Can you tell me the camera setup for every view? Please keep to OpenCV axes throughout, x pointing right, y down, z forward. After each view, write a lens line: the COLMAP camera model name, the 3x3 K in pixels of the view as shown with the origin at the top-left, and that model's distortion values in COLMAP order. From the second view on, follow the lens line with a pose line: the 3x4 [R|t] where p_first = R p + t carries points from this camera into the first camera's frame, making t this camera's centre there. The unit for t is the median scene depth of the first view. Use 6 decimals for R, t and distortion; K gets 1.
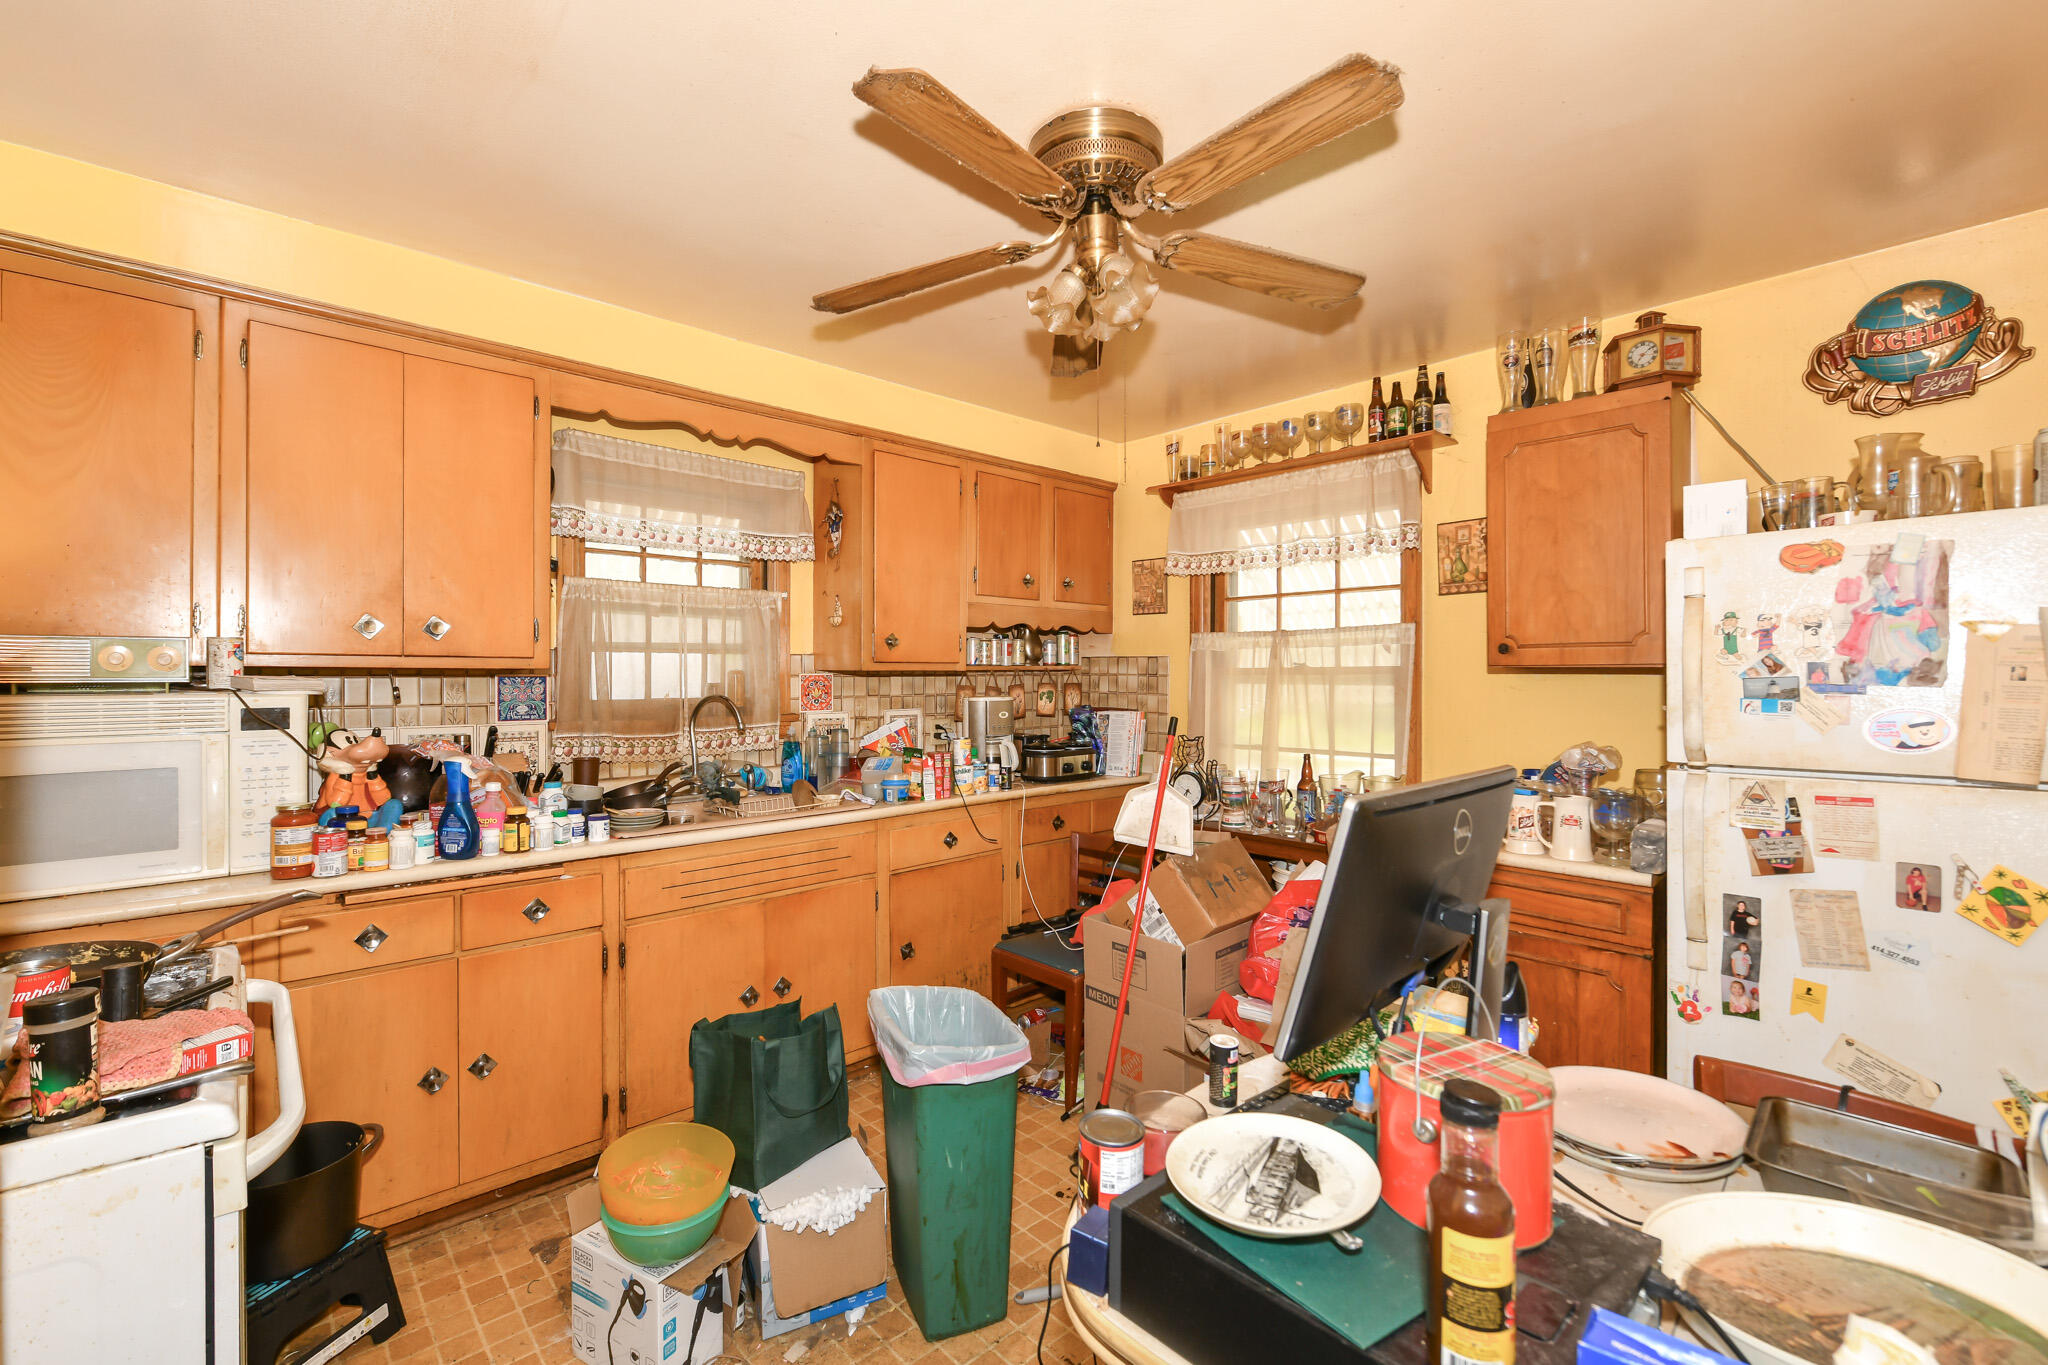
lens RADIAL K [[885.8, 0, 1003.5], [0, 885.8, 681.3], [0, 0, 1]] dist [-0.002581, -0.000689]
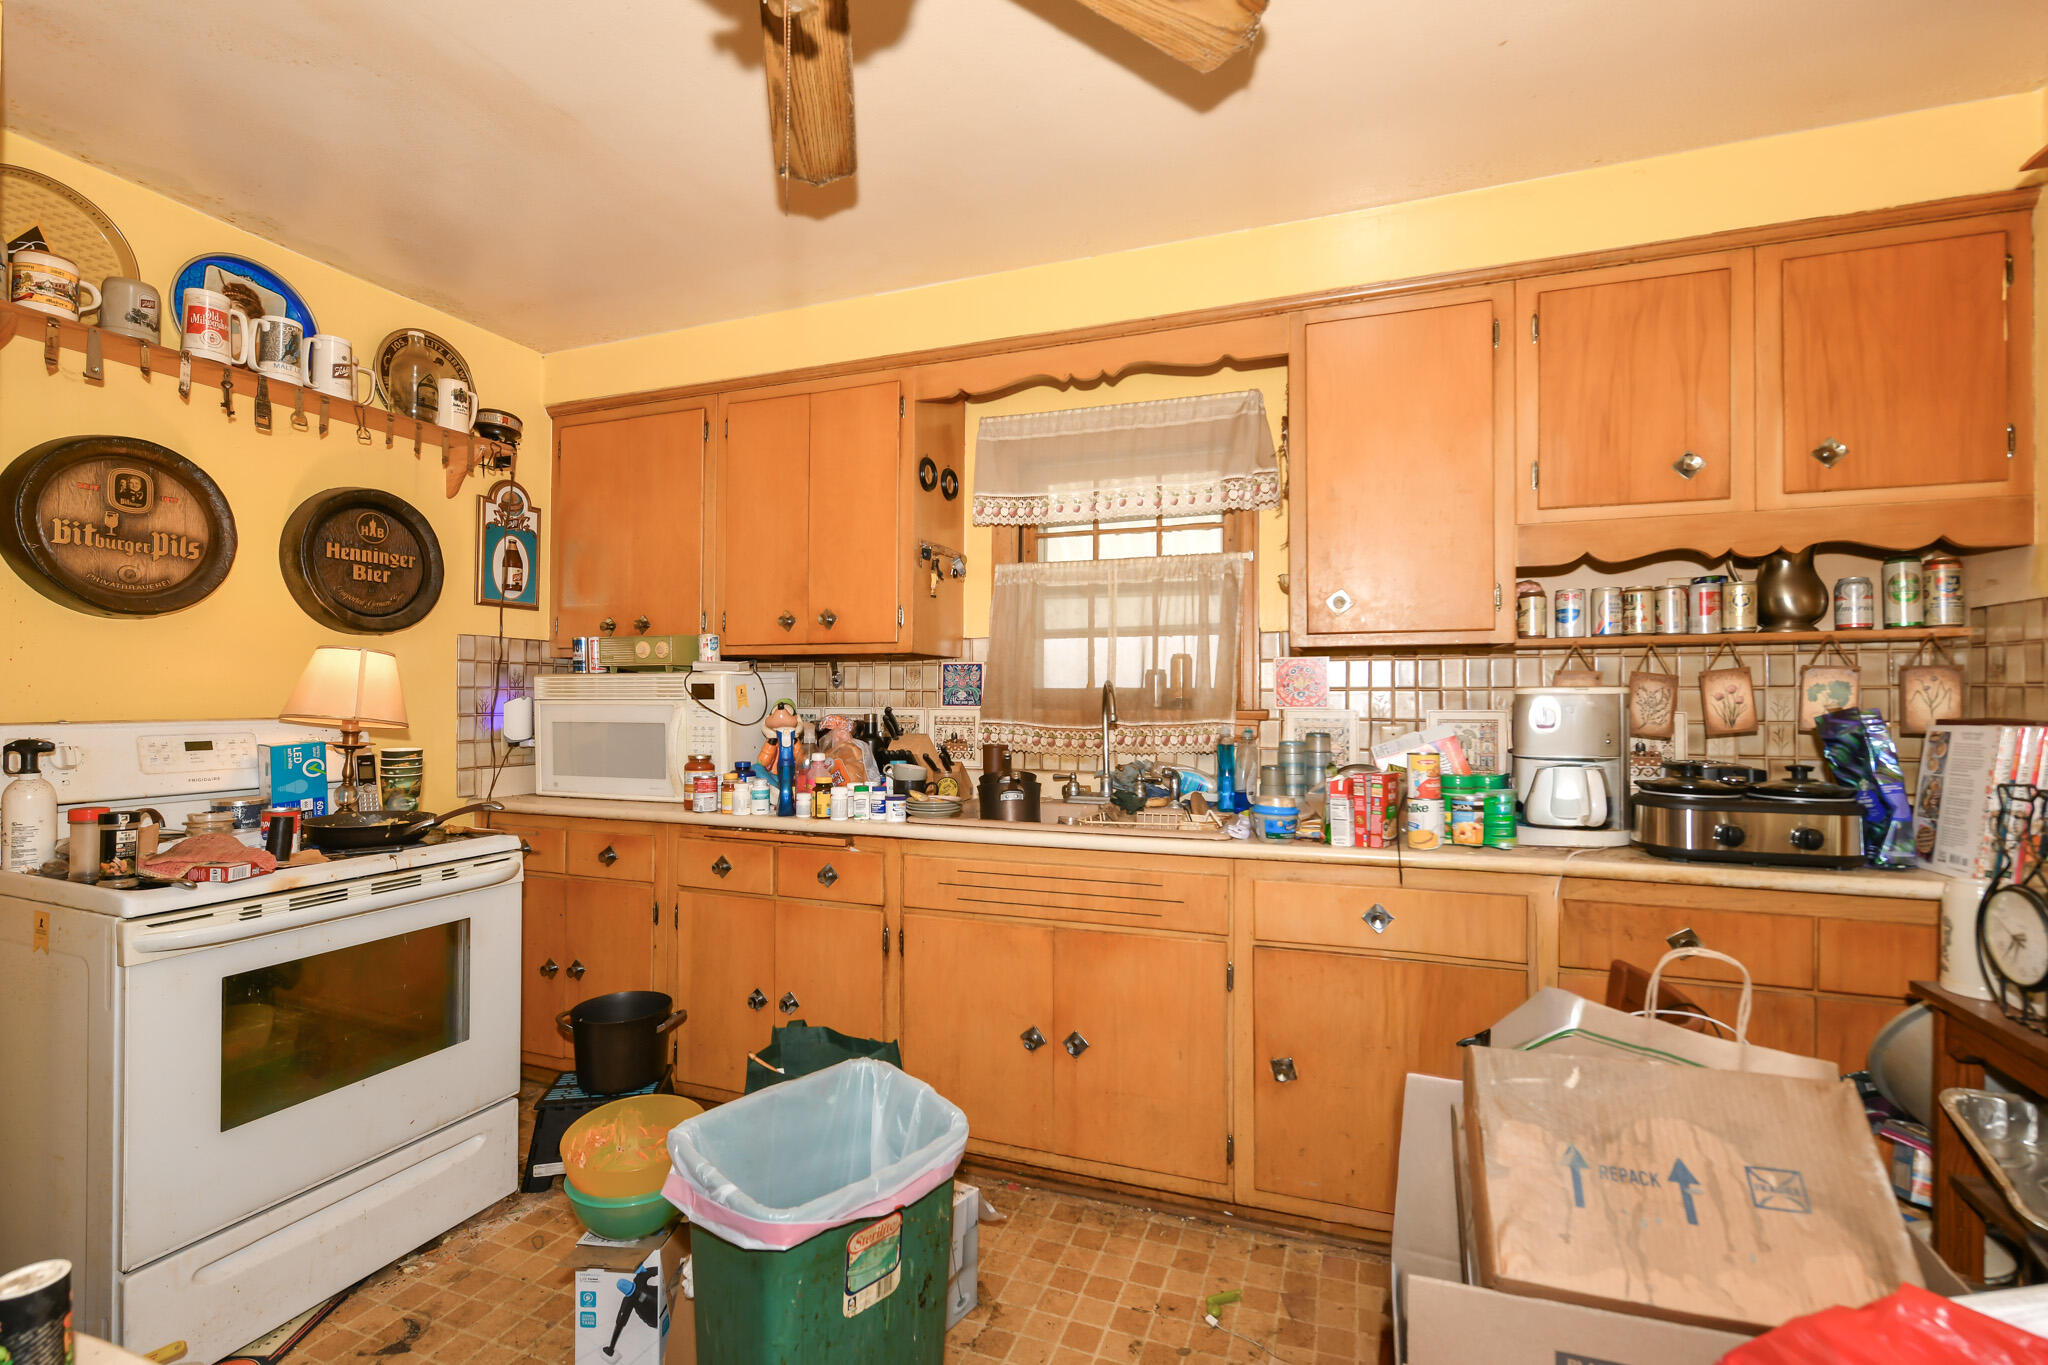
lens RADIAL K [[885.8, 0, 1017.6], [0, 885.8, 687.3], [0, 0, 1]] dist [-0.002581, -0.000689]
pose [[0.447274, -0.007388, -0.894366, 0.396540], [-0.007190, 0.999904, -0.011856, 0.031803], [0.894368, 0.011734, 0.447178, 0.536914]]
